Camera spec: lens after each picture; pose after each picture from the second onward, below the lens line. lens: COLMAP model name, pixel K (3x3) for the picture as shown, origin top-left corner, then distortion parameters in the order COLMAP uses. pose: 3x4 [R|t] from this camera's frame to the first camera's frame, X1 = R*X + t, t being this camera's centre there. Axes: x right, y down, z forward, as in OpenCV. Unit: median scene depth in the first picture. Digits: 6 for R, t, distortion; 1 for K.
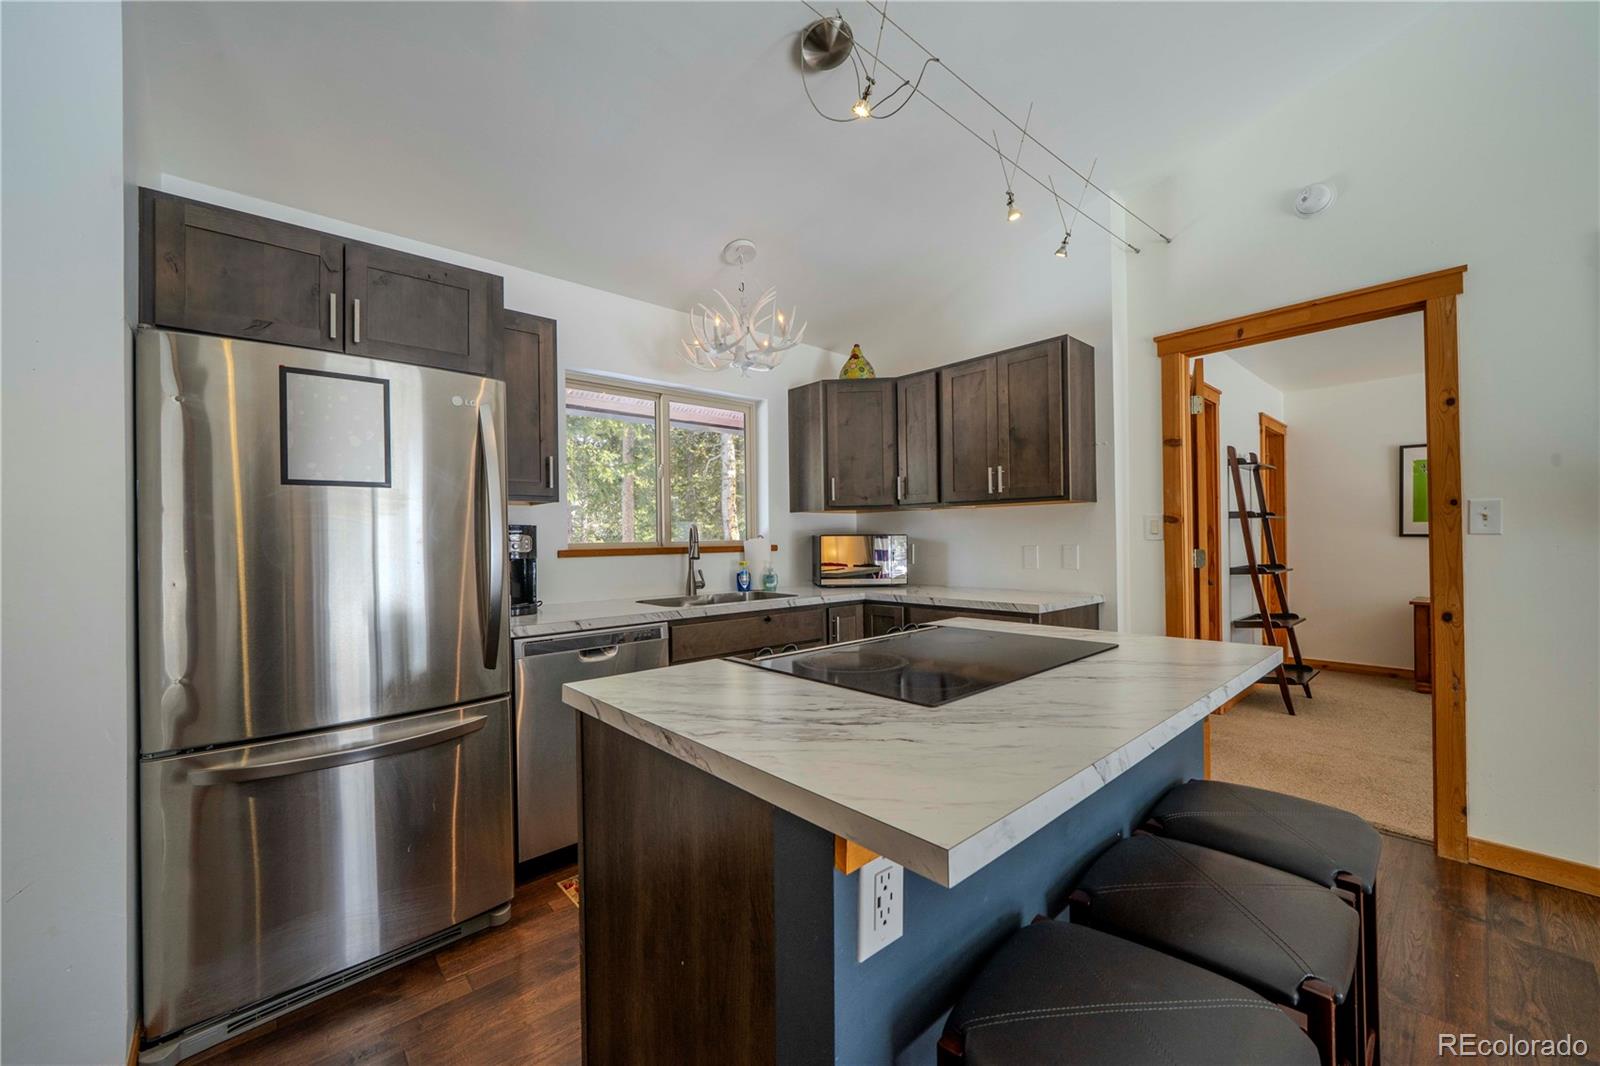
lens RADIAL K [[618.6, 0, 791.2], [0, 618.6, 535.1], [0, 0, 1]] dist [-0.001034, -0.000023]
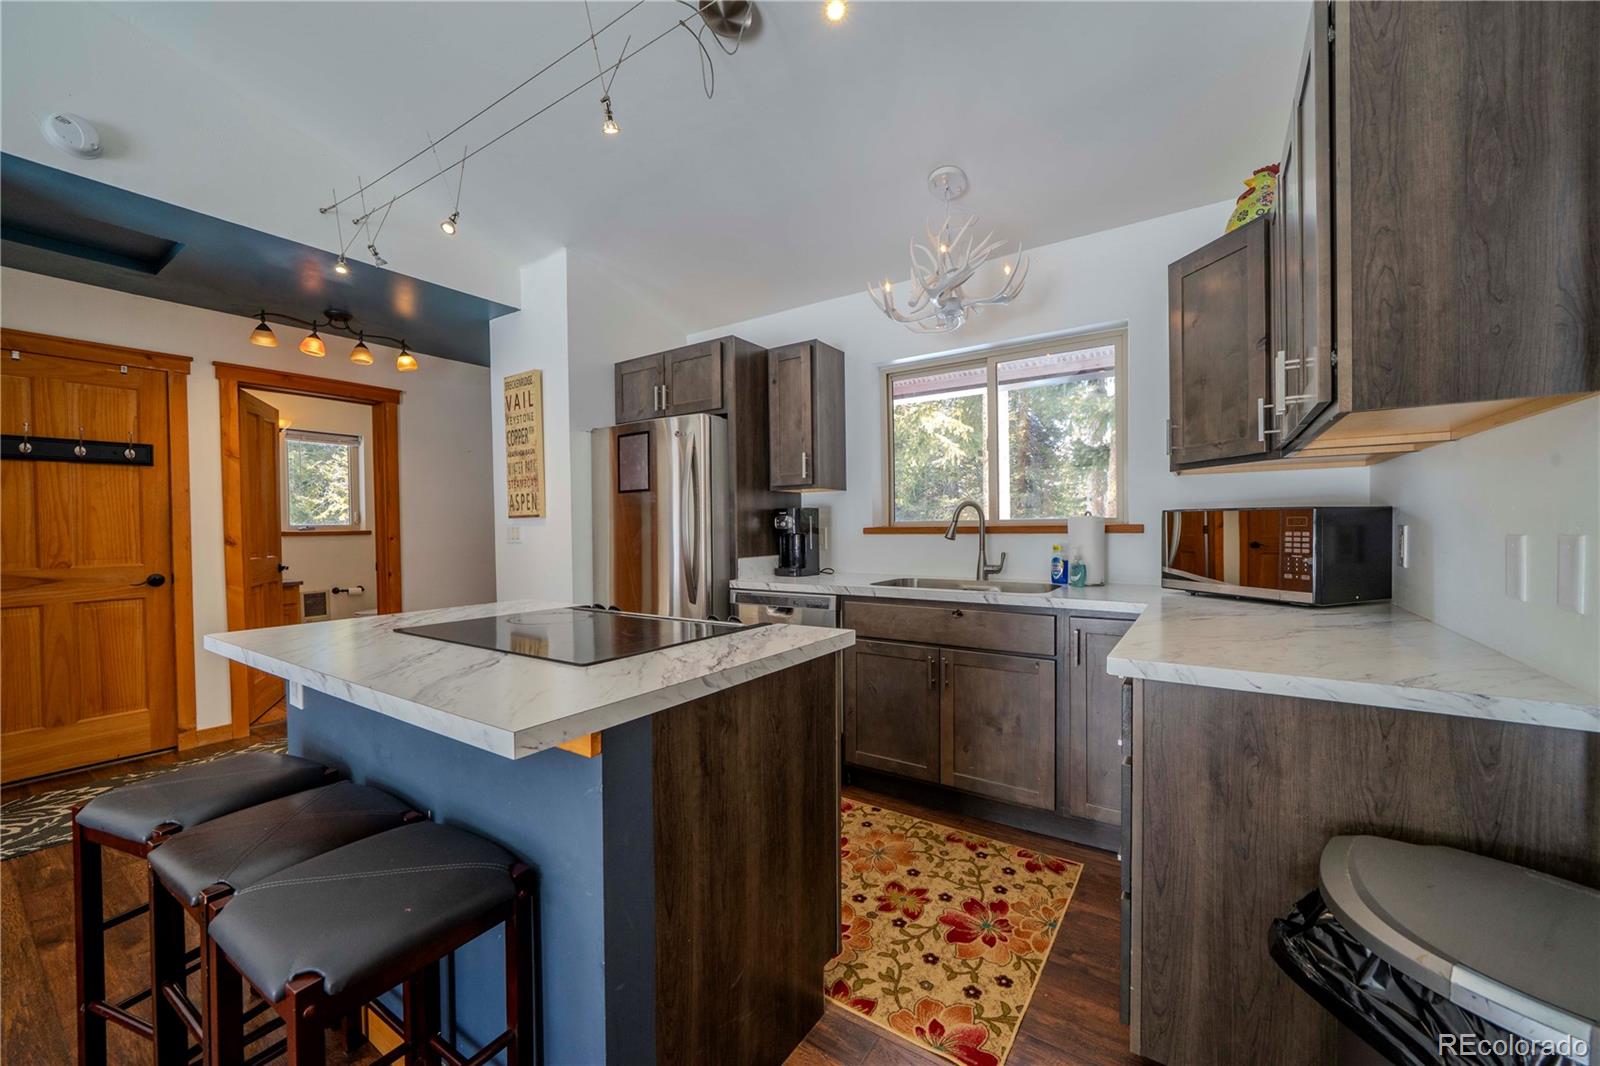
lens RADIAL K [[608.0, 0, 792.6], [0, 608.0, 534.1], [0, 0, 1]] dist [-0.001238, 0.000110]
pose [[0.234970, 0.025950, -0.971656, 0.633222], [0.018421, 0.999345, 0.031144, -0.002152], [0.971828, -0.025217, 0.234338, 0.525279]]
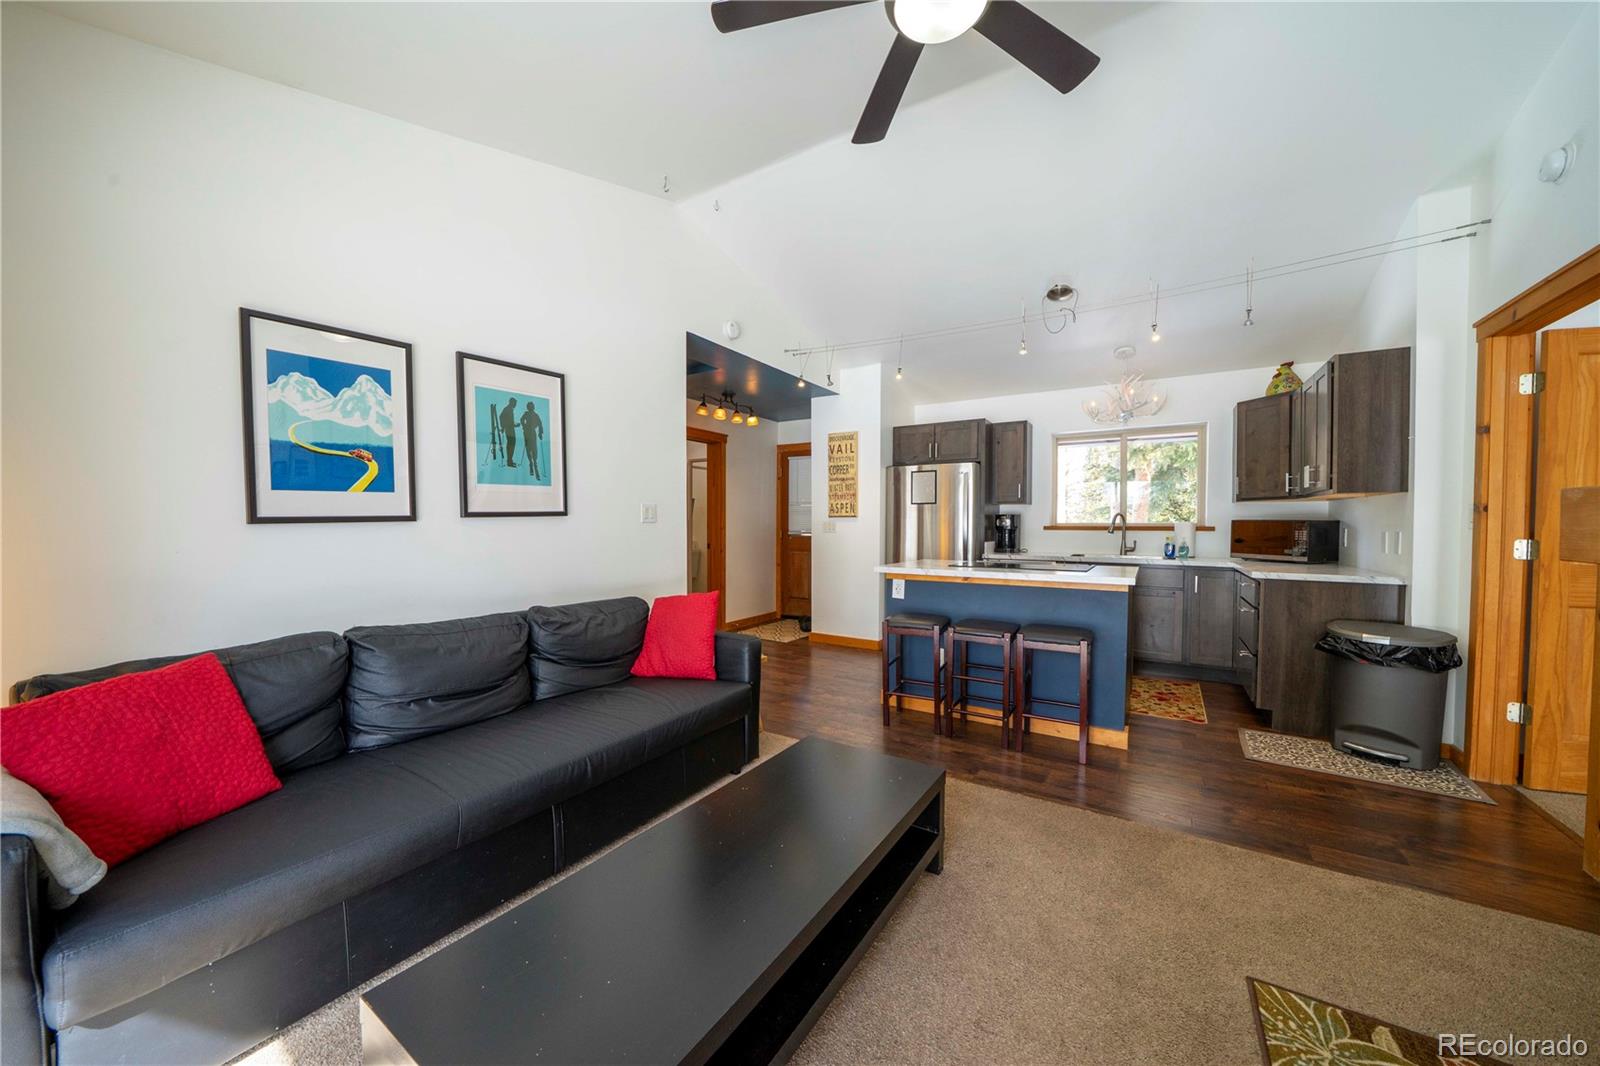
lens RADIAL K [[561.3, 0, 791.8], [0, 561.3, 532.7], [0, 0, 1]] dist [-0.016221, 0.000096]
pose [[0.259423, 0.032389, -0.965220, 1.062763], [0.002857, 0.999407, 0.034304, -0.017761], [0.965760, -0.011657, 0.259177, -0.257626]]
